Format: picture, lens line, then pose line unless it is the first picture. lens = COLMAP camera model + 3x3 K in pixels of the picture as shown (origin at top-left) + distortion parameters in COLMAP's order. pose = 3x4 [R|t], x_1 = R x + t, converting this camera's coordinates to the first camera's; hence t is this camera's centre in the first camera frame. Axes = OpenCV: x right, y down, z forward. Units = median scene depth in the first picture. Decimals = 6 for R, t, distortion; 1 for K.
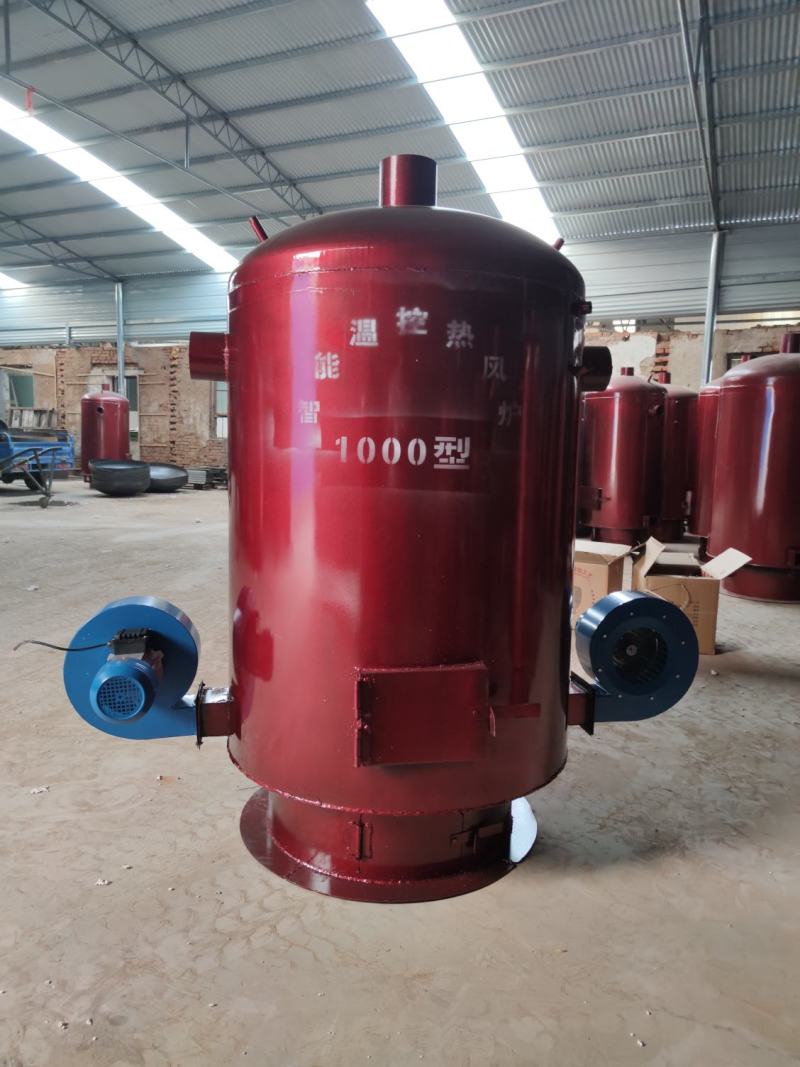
lens RADIAL K [[756.1, 0, 391.4], [0, 756.1, 532.4], [0, 0, 1]] dist [0.077172, -0.070920]
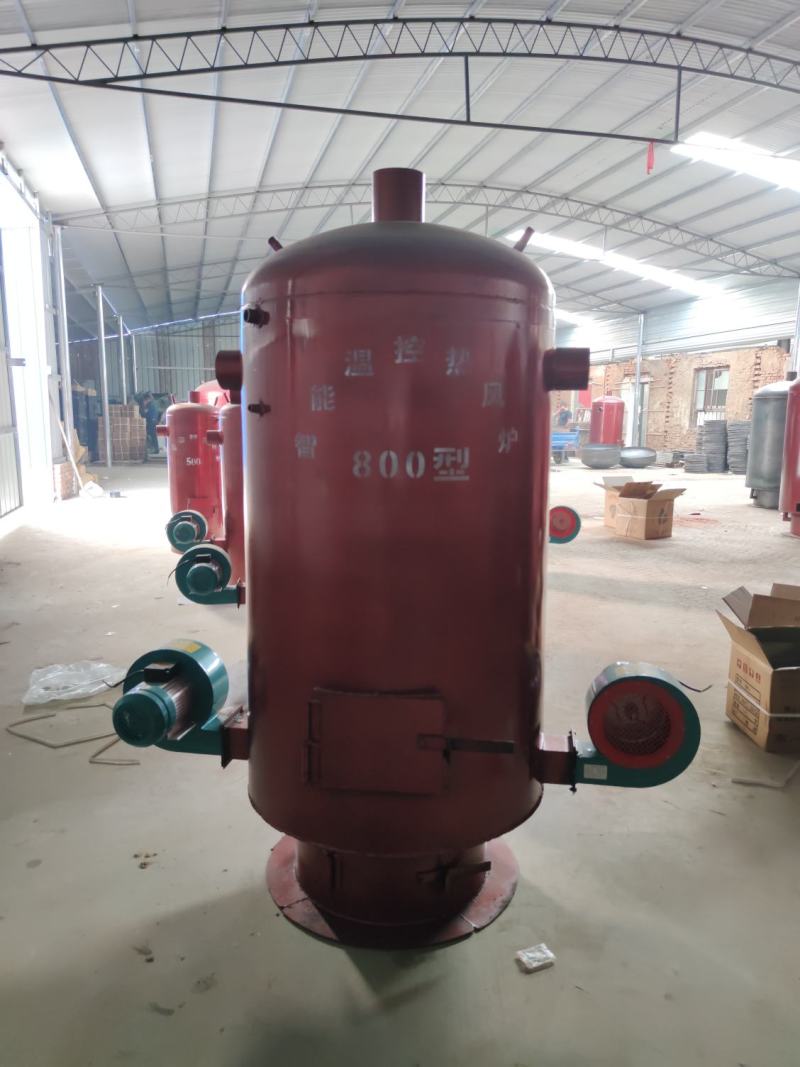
lens RADIAL K [[754.3, 0, 406.4], [0, 754.3, 530.6], [0, 0, 1]] dist [0.072197, -0.053398]
pose [[0.670842, 0.096007, -0.735360, 2.425323], [-0.090075, 0.994792, 0.047706, 0.174378], [0.736110, 0.034234, 0.675996, -1.260335]]
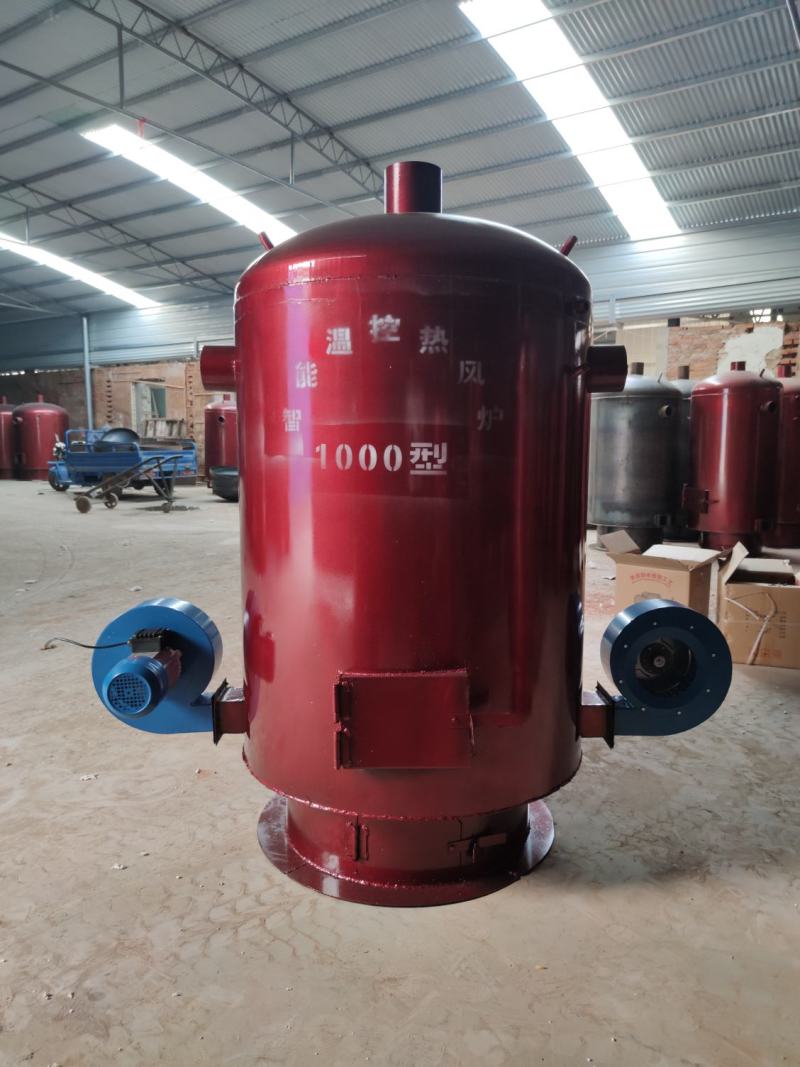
lens RADIAL K [[761.7, 0, 404.4], [0, 761.7, 532.5], [0, 0, 1]] dist [0.059189, -0.044714]
pose [[0.988536, 0.001027, -0.150984, 0.144318], [-0.001732, 0.999988, -0.004532, -0.002076], [0.150978, 0.004741, 0.988526, 0.002171]]
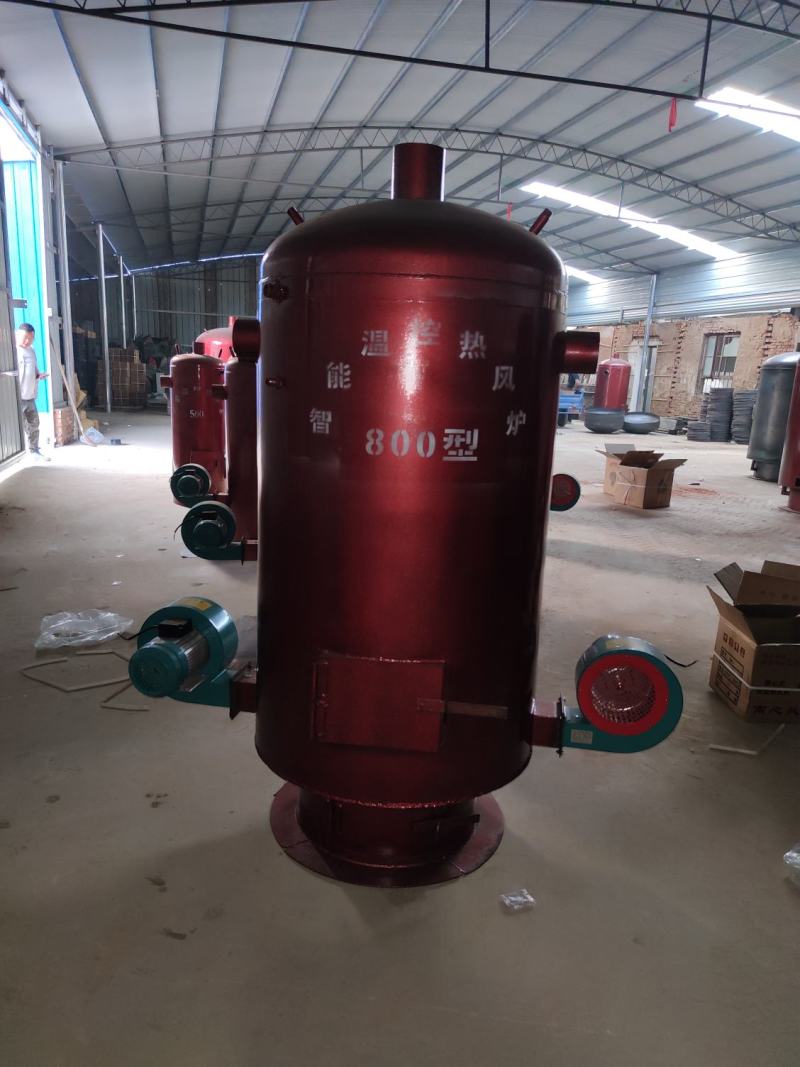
lens RADIAL K [[755.5, 0, 401.6], [0, 755.5, 544.7], [0, 0, 1]] dist [0.072989, -0.063036]
pose [[0.664419, 0.177718, -0.725923, 2.441231], [-0.127840, 0.984026, 0.123897, 0.154959], [0.736346, 0.010483, 0.676524, -1.292046]]
